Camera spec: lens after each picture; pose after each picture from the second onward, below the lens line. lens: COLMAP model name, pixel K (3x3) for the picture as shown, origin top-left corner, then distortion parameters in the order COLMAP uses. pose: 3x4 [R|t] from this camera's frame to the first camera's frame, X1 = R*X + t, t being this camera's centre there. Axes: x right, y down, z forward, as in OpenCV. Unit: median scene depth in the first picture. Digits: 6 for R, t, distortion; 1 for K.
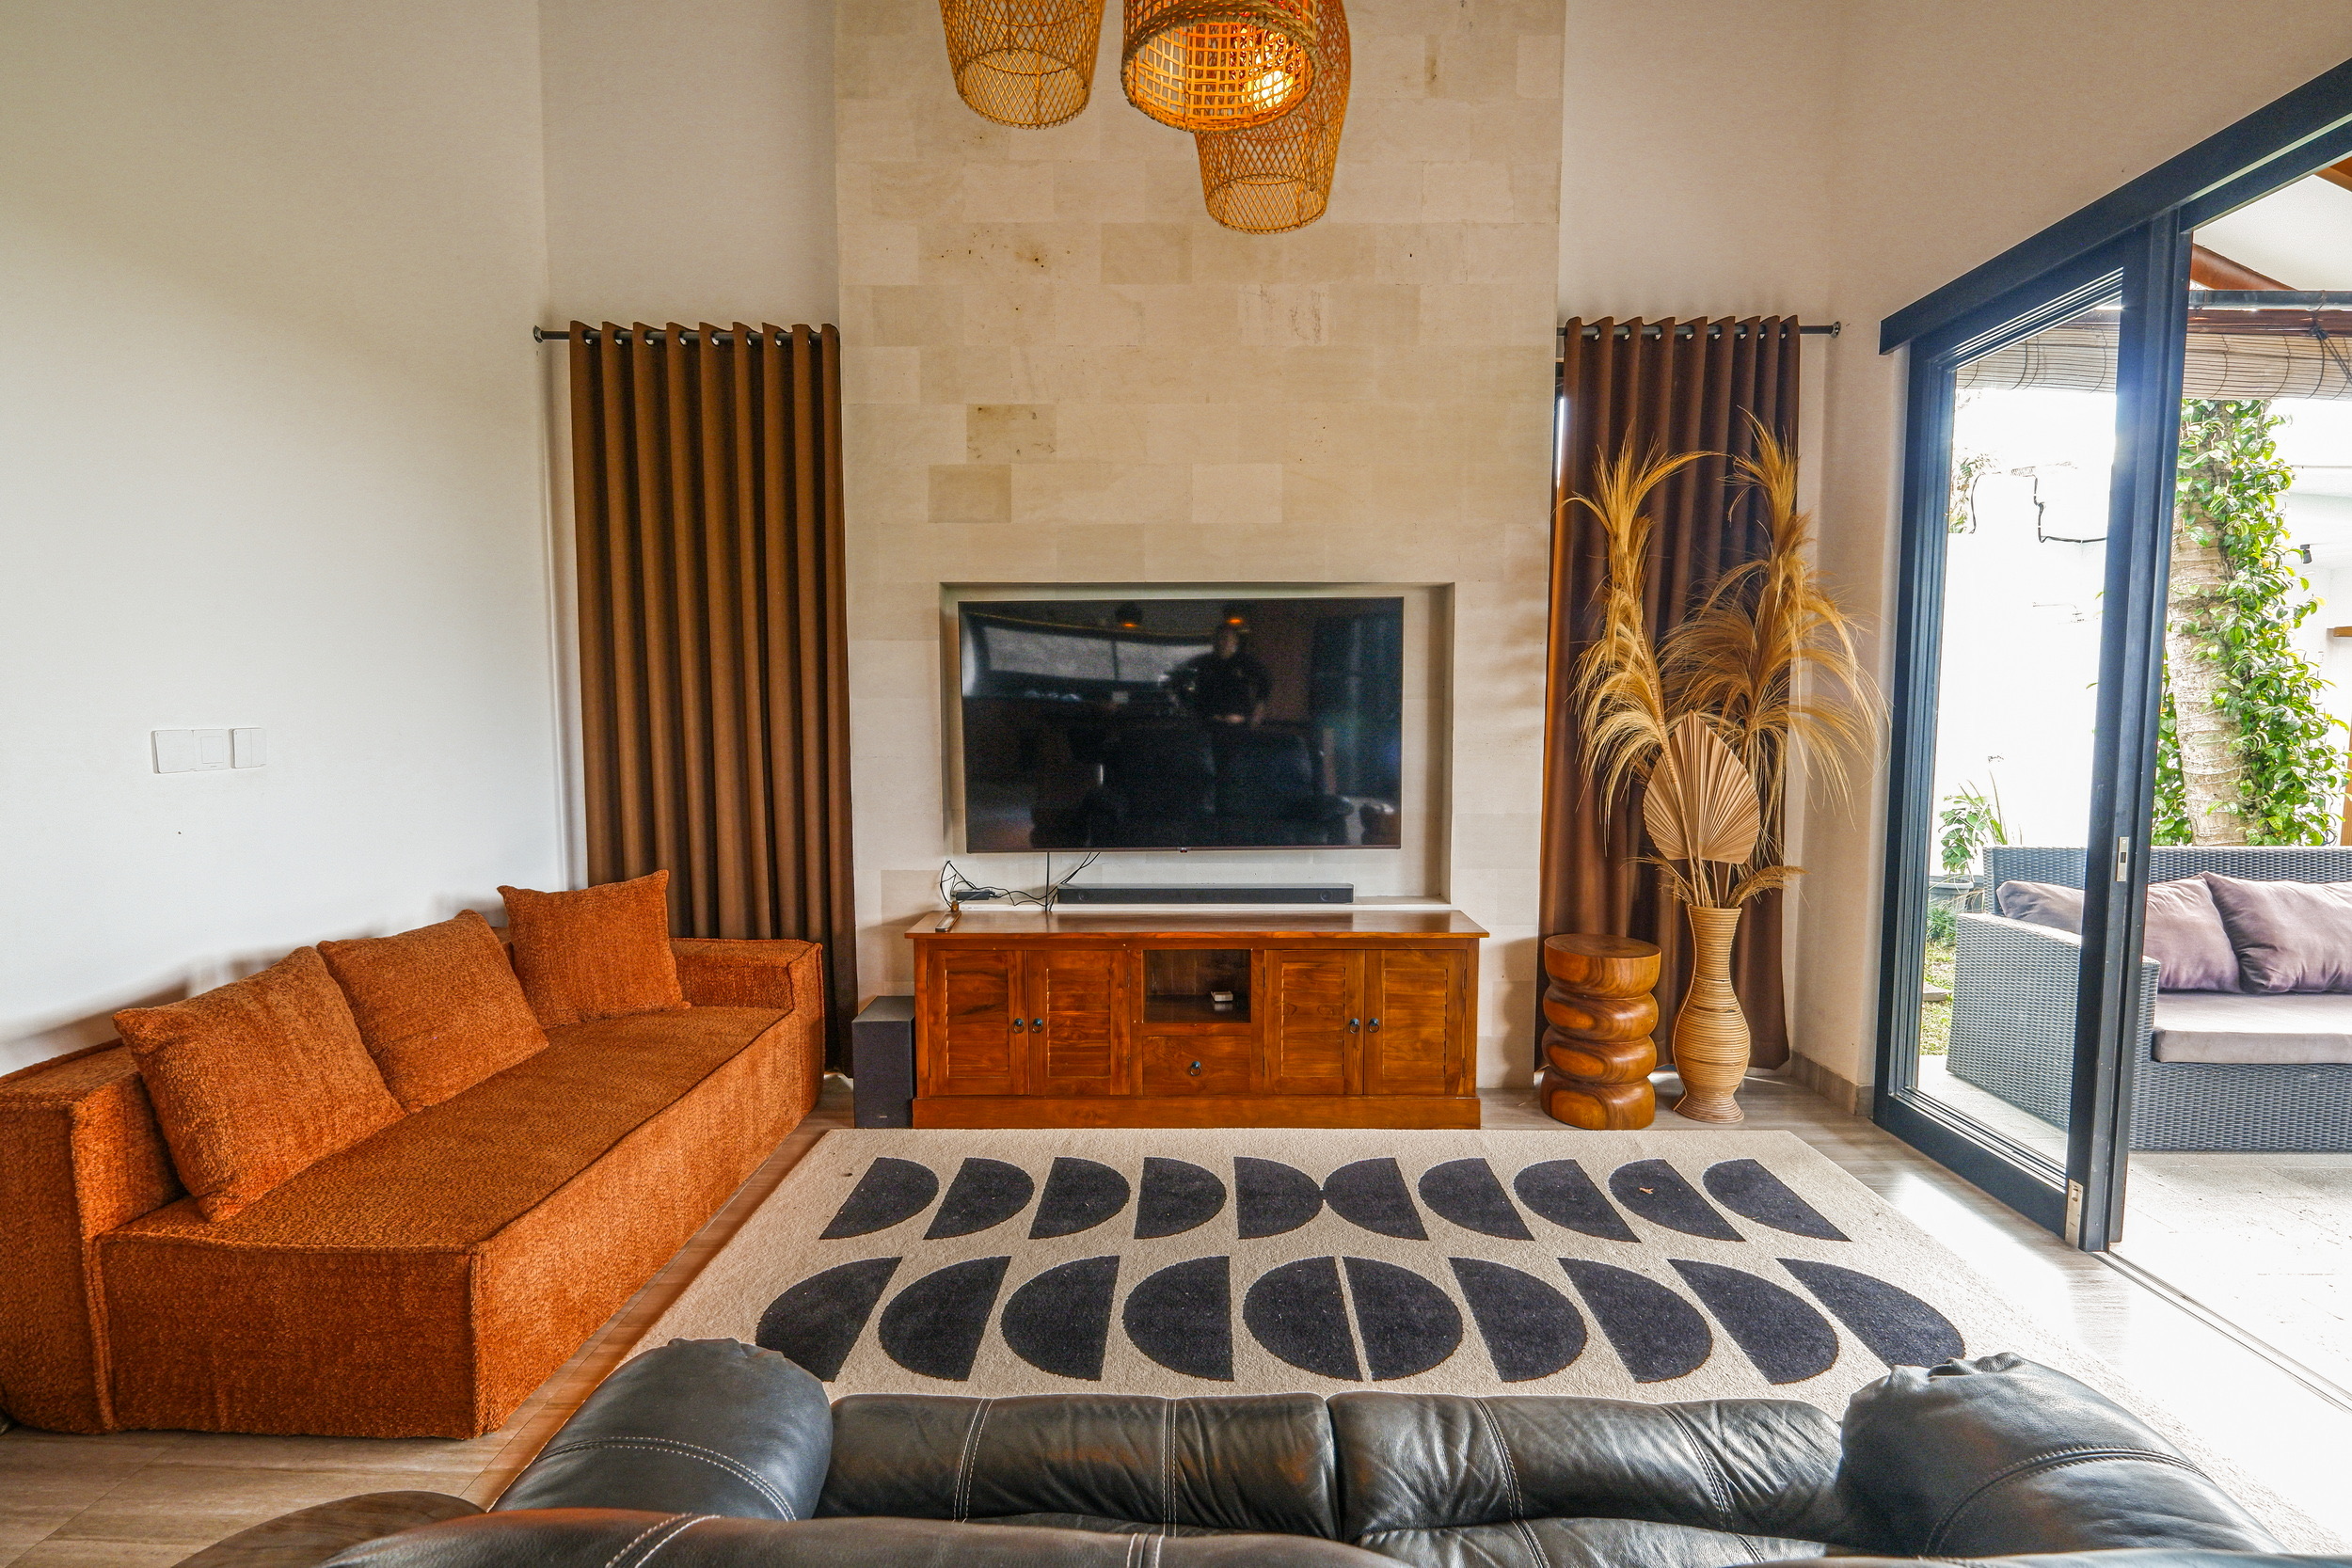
lens RADIAL K [[1051.0, 0, 1186.5], [0, 1051.0, 788.8], [0, 0, 1]] dist [-0.001104, -0.003692]
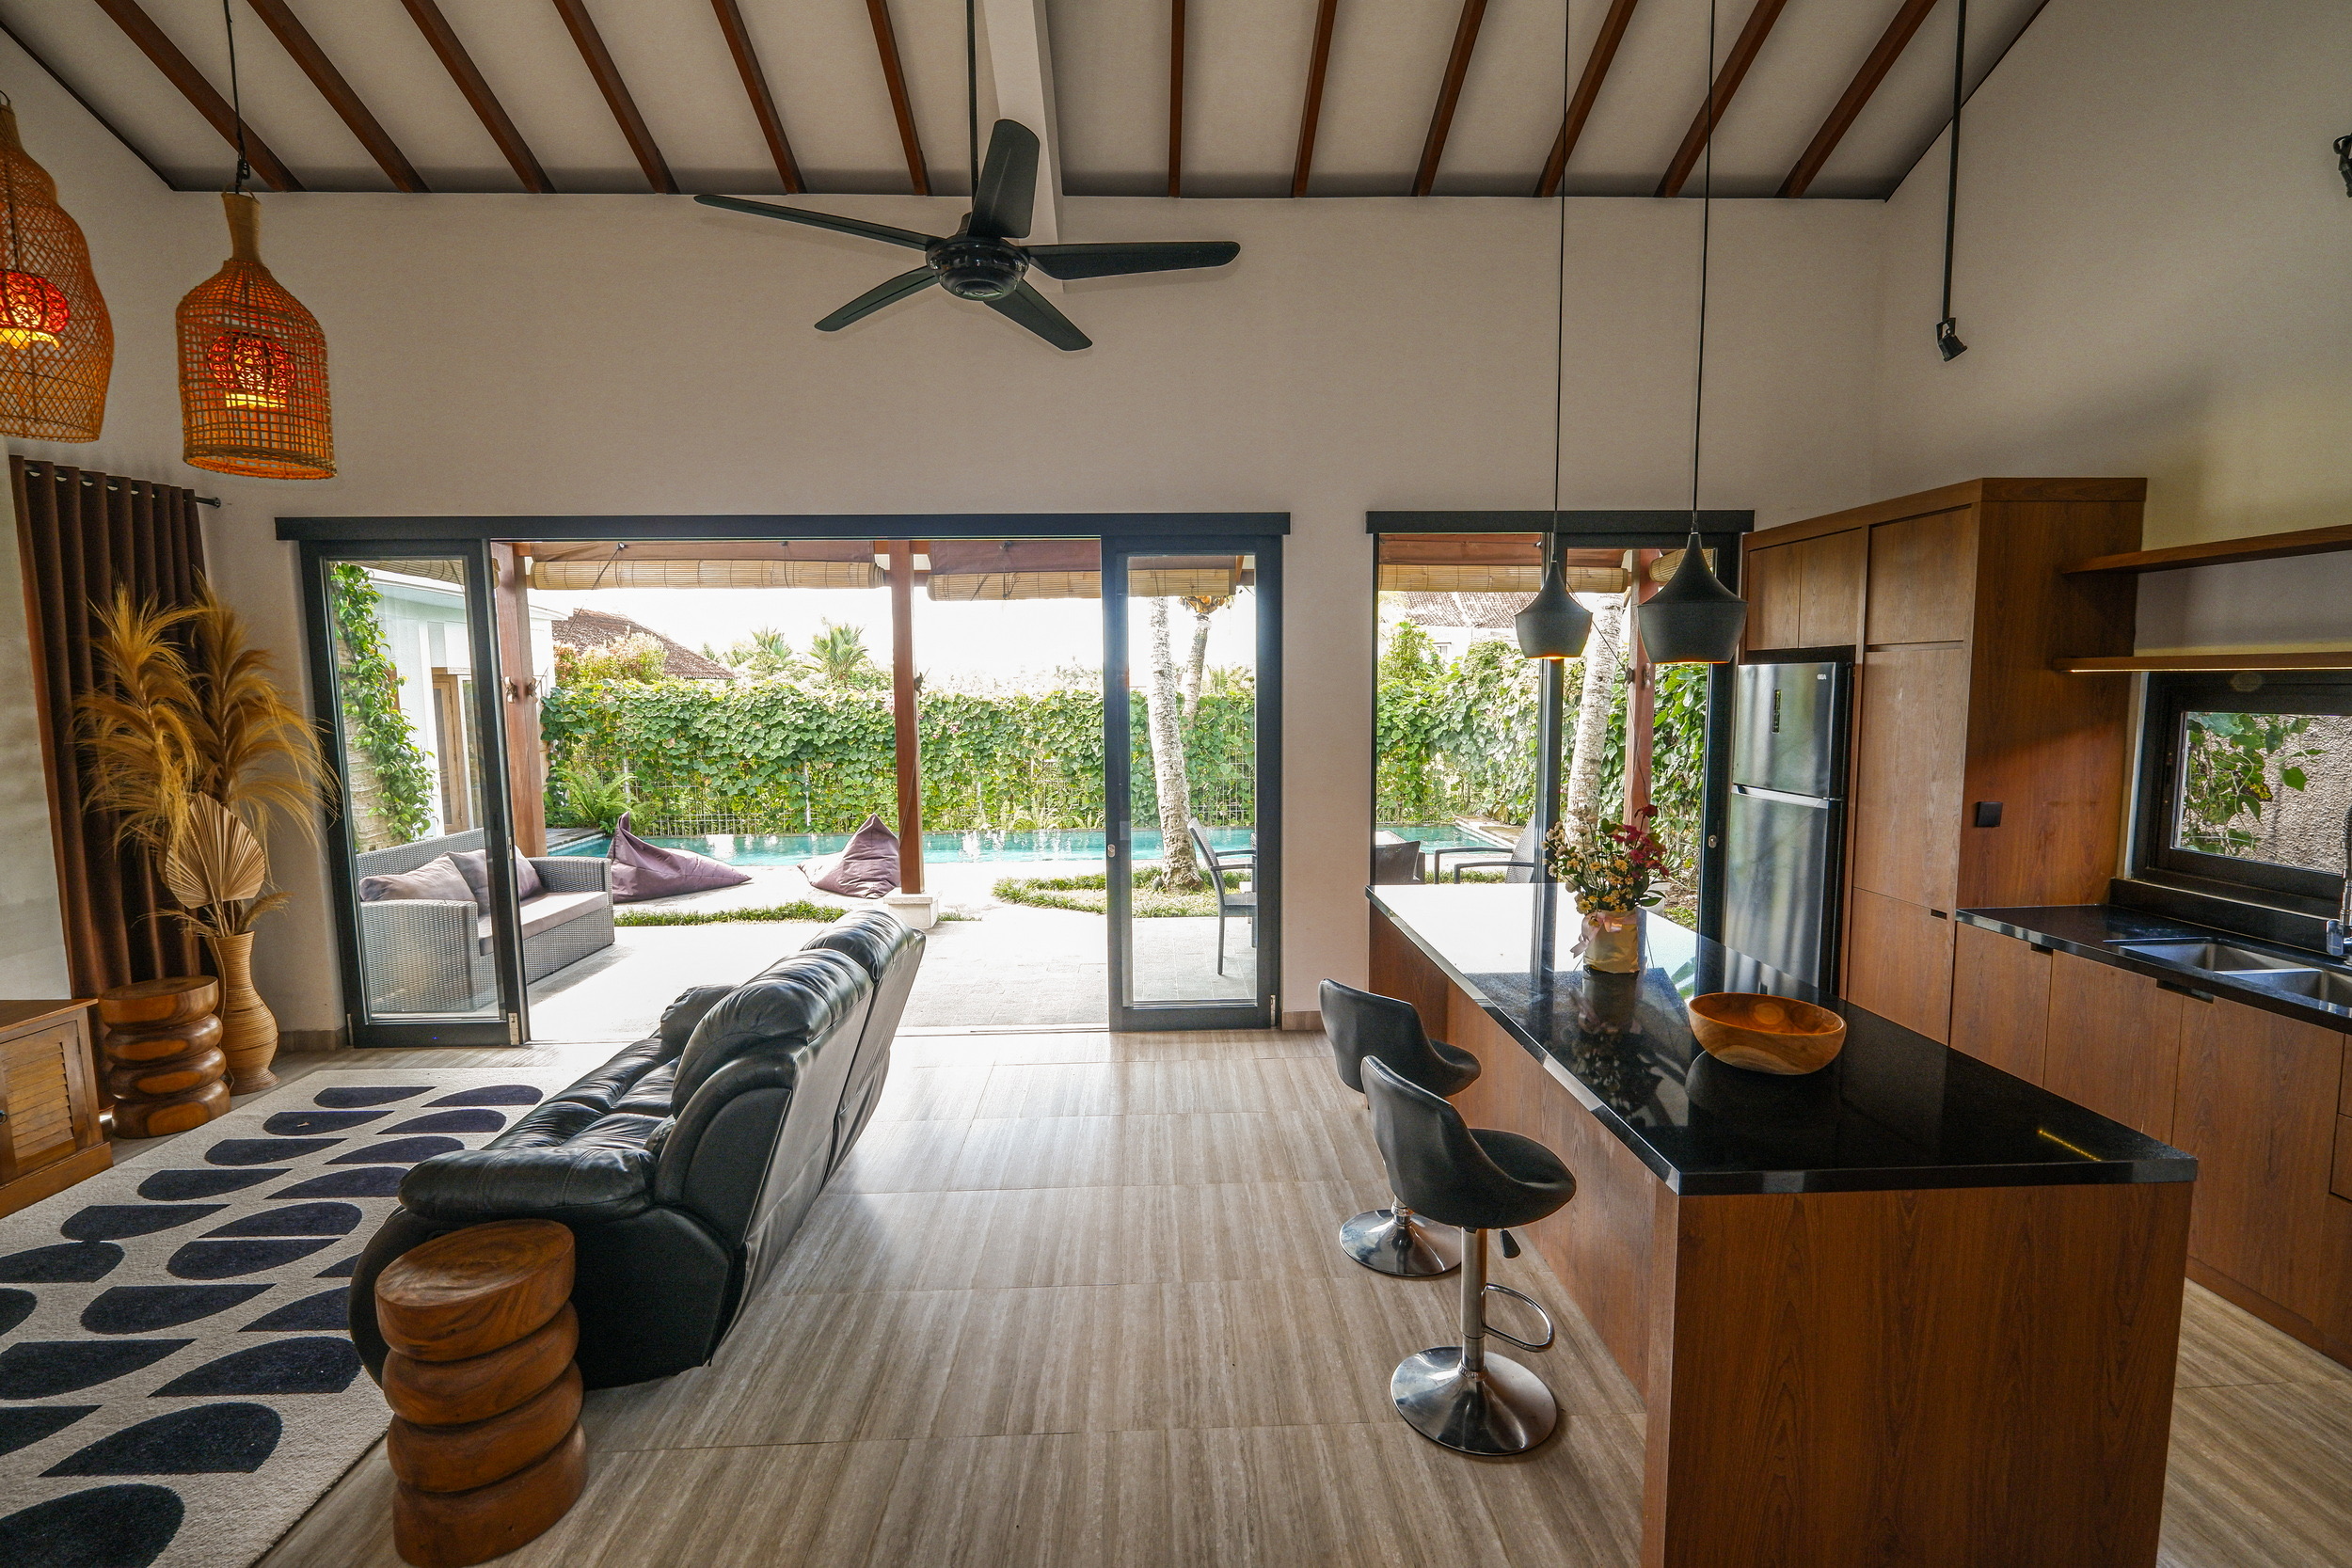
lens RADIAL K [[1051.0, 0, 1188.5], [0, 1051.0, 786.0], [0, 0, 1]] dist [-0.001104, -0.003692]
pose [[-0.048858, -0.097129, 0.994072, -0.856041], [0.088895, 0.990888, 0.101187, -0.102018], [-0.994842, 0.093312, -0.039778, -0.174831]]
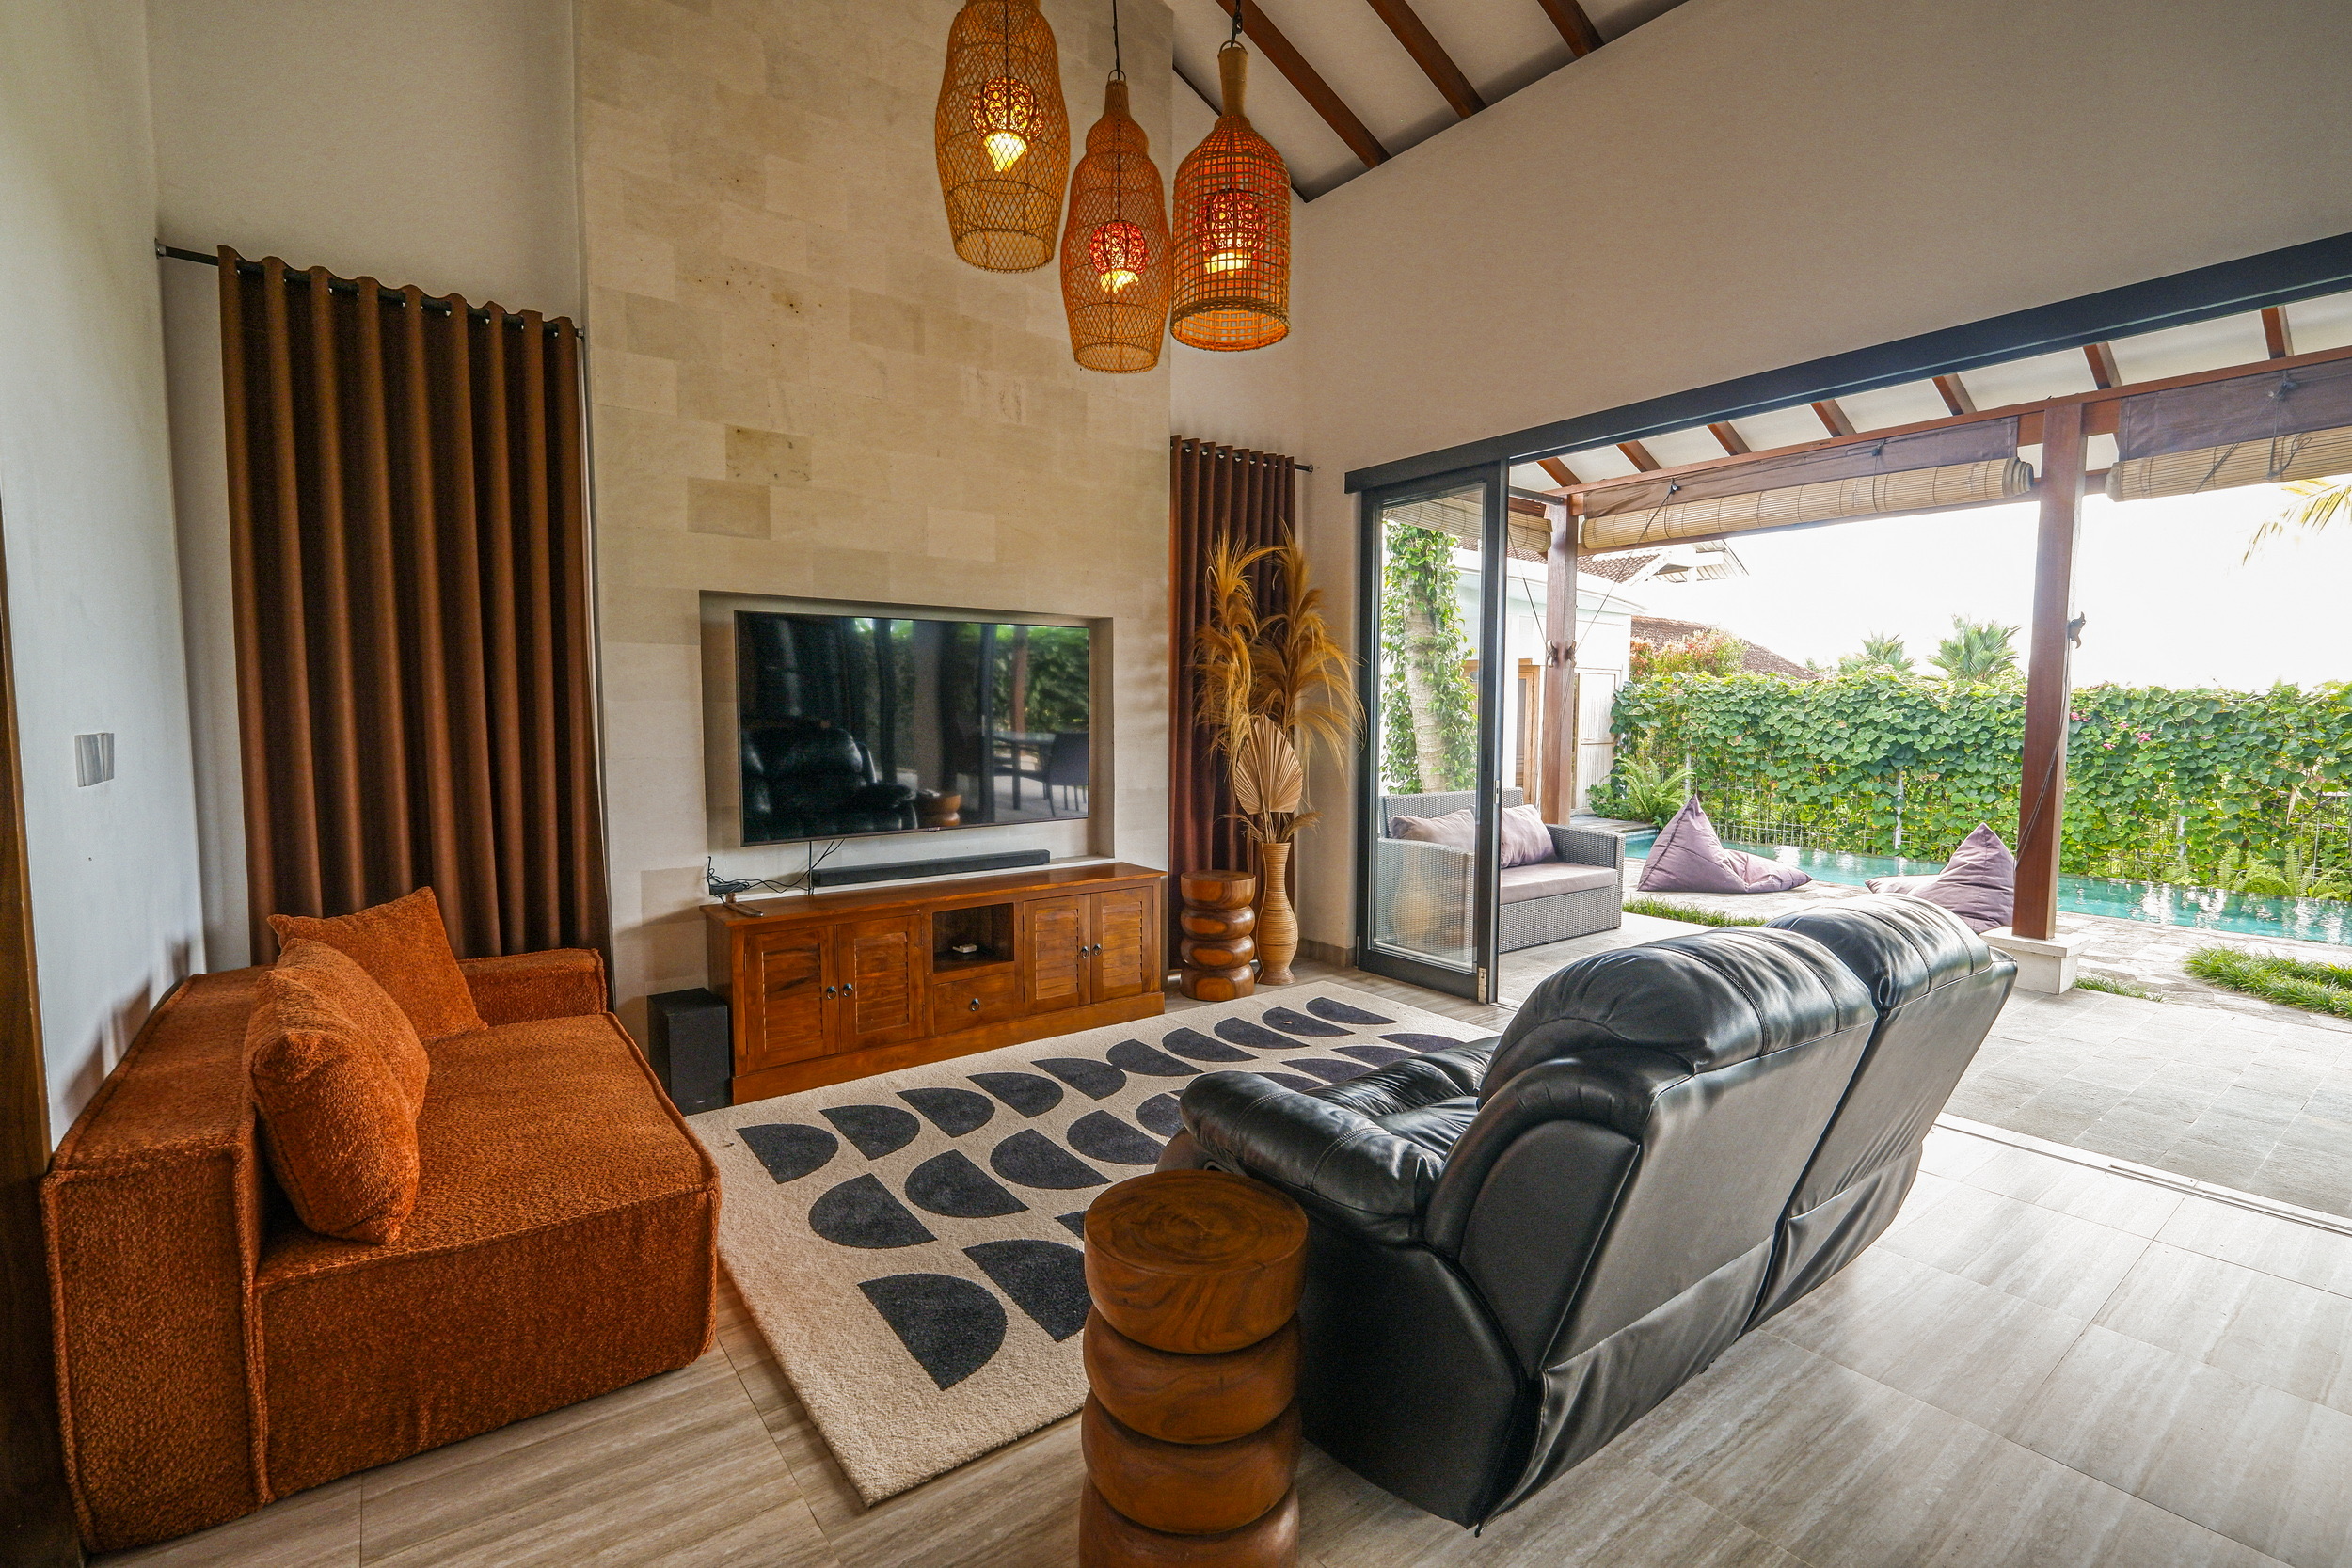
lens RADIAL K [[1051.0, 0, 1186.6], [0, 1051.0, 787.7], [0, 0, 1]] dist [-0.001104, -0.003692]
pose [[0.792317, -0.042042, 0.608659, -0.511101], [0.044043, 0.998961, 0.011669, 0.009363], [-0.608518, 0.017562, 0.793346, -0.122746]]
